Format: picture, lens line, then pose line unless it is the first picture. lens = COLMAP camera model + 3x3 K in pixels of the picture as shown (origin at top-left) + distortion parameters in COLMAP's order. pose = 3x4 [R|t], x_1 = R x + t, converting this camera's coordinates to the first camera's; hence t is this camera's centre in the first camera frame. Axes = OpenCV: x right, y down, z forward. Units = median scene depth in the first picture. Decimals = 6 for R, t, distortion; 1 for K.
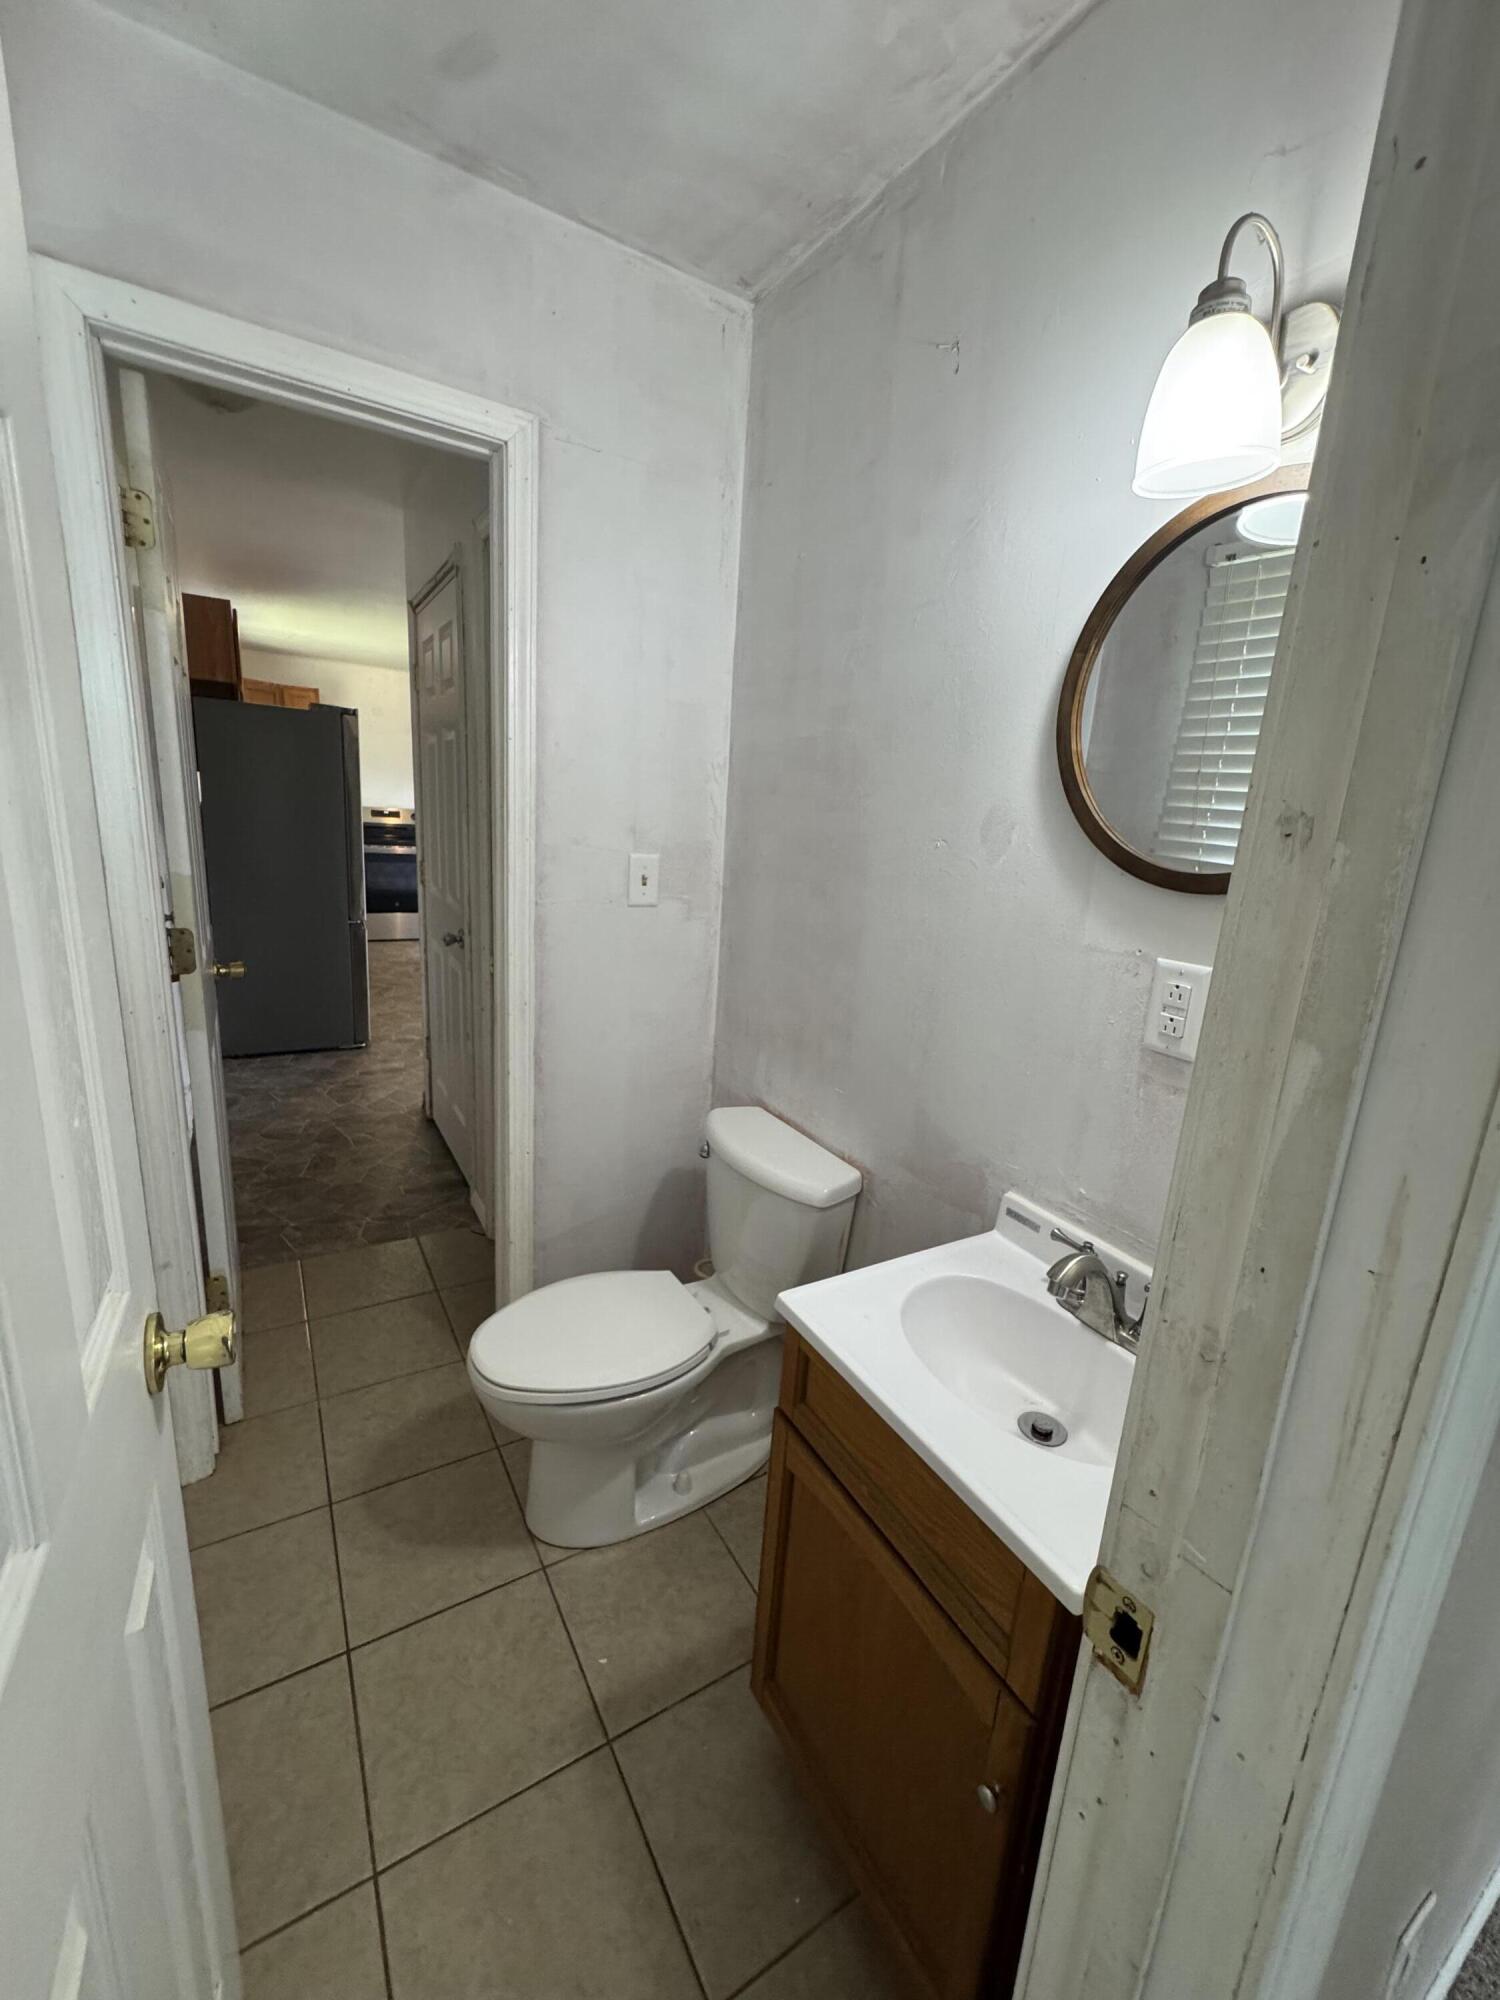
lens RADIAL K [[802.2, 0, 737.5], [0, 802.2, 1001.1], [0, 0, 1]] dist [0.000864, -0.000504]
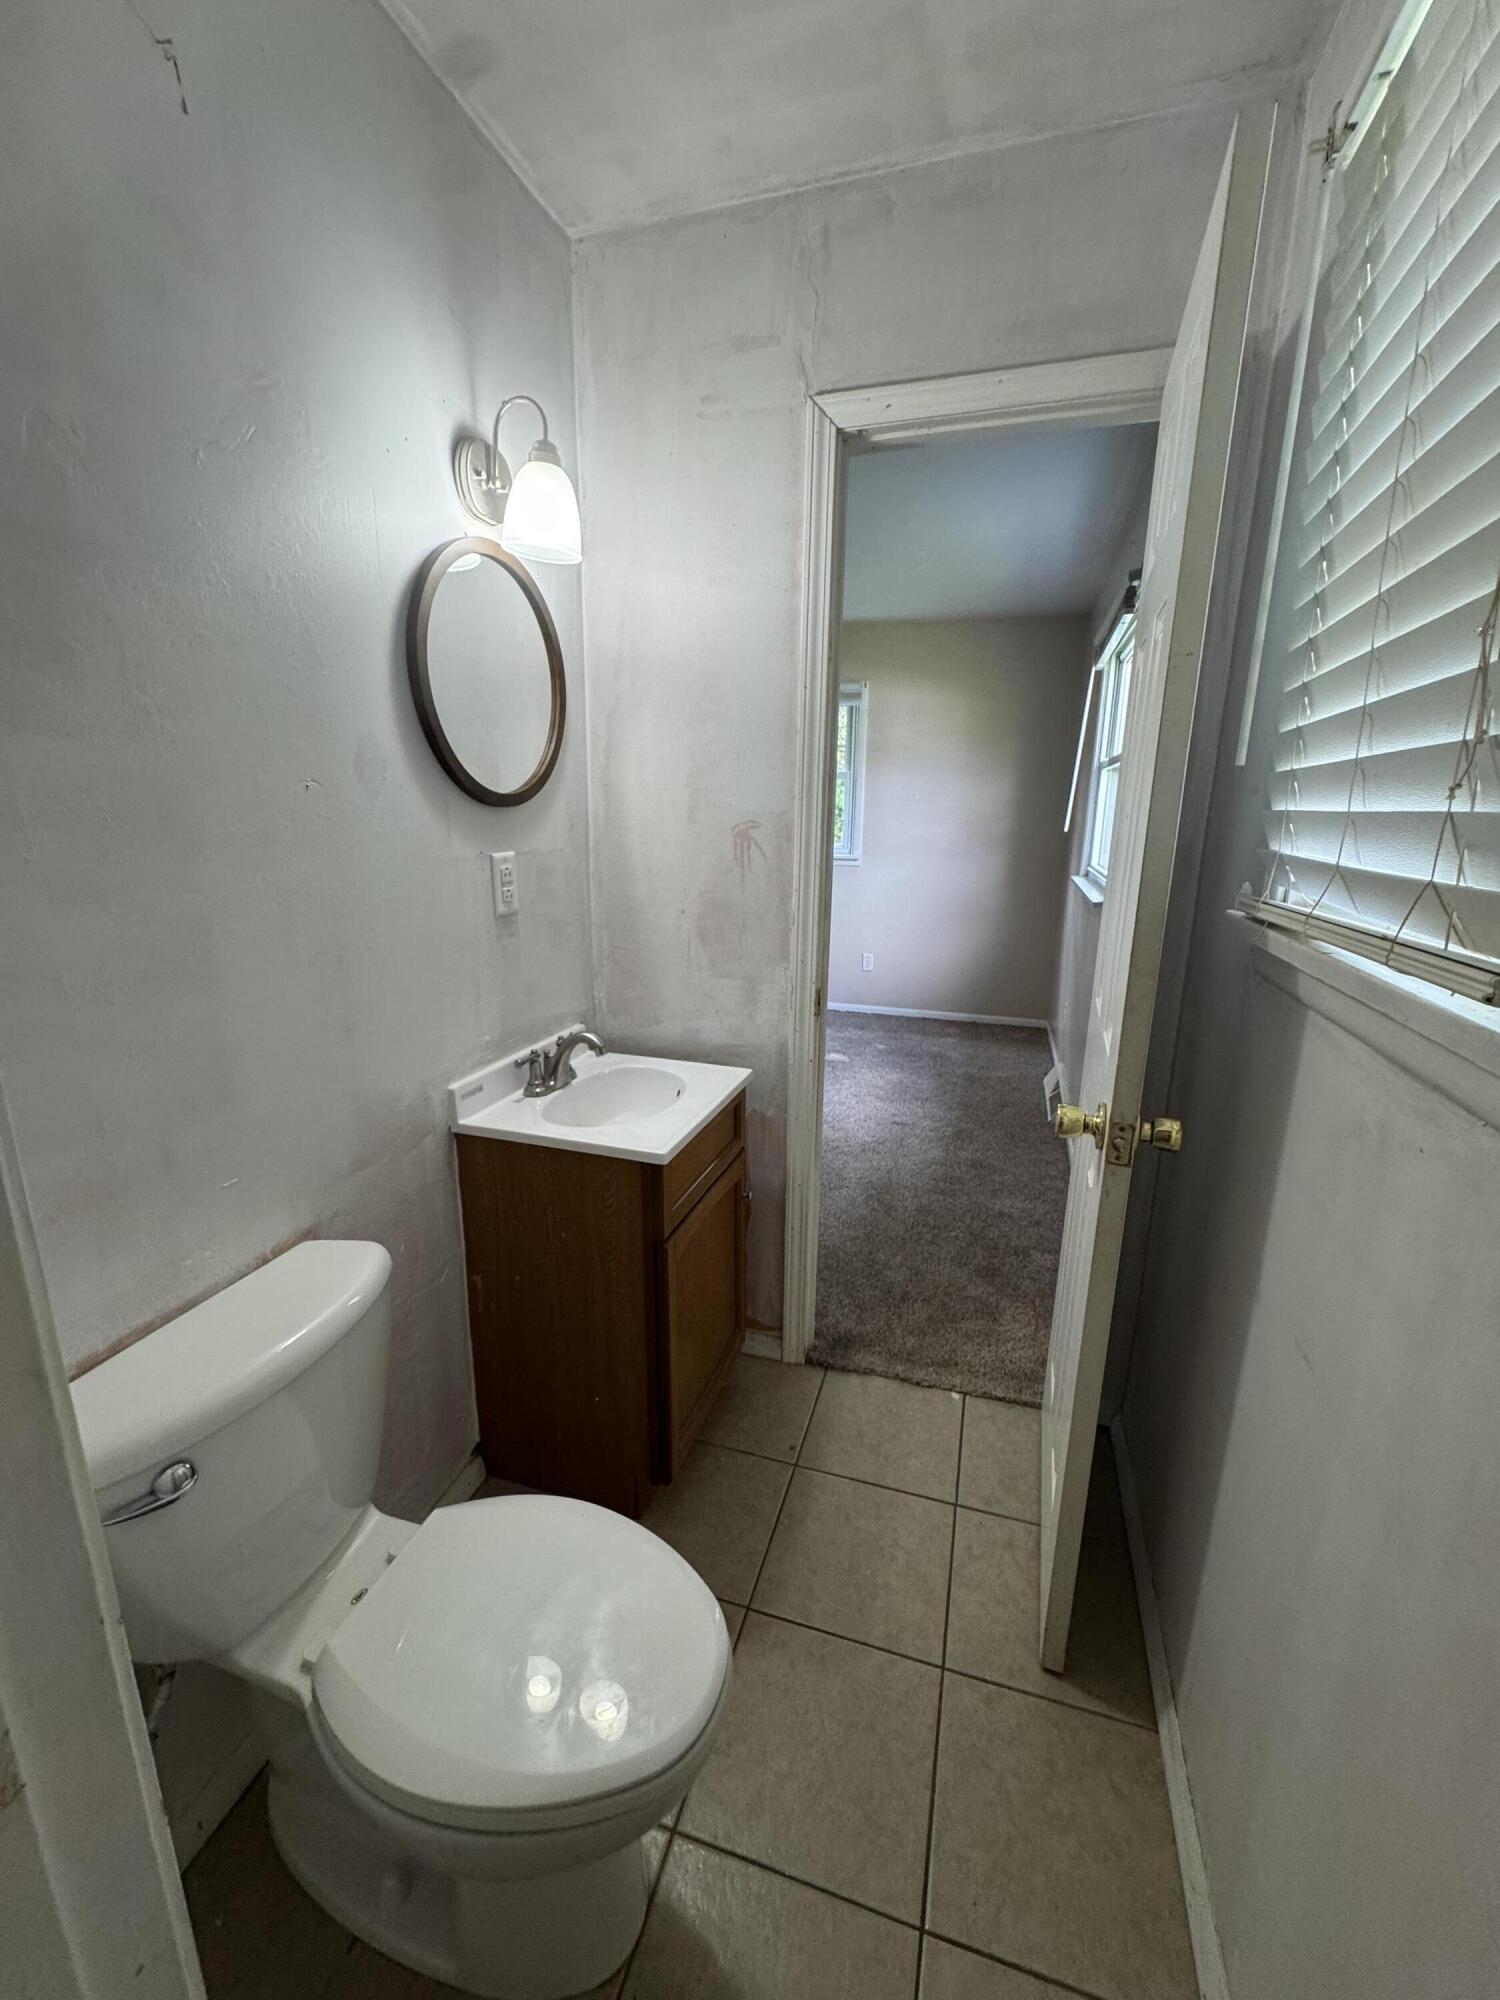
lens RADIAL K [[802.2, 0, 742.3], [0, 802.2, 996.8], [0, 0, 1]] dist [0.000864, -0.000504]
pose [[-0.651735, -0.248267, 0.716662, -0.769163], [0.124043, 0.897294, 0.423647, -0.331570], [-0.748235, 0.365003, -0.554002, 1.353543]]
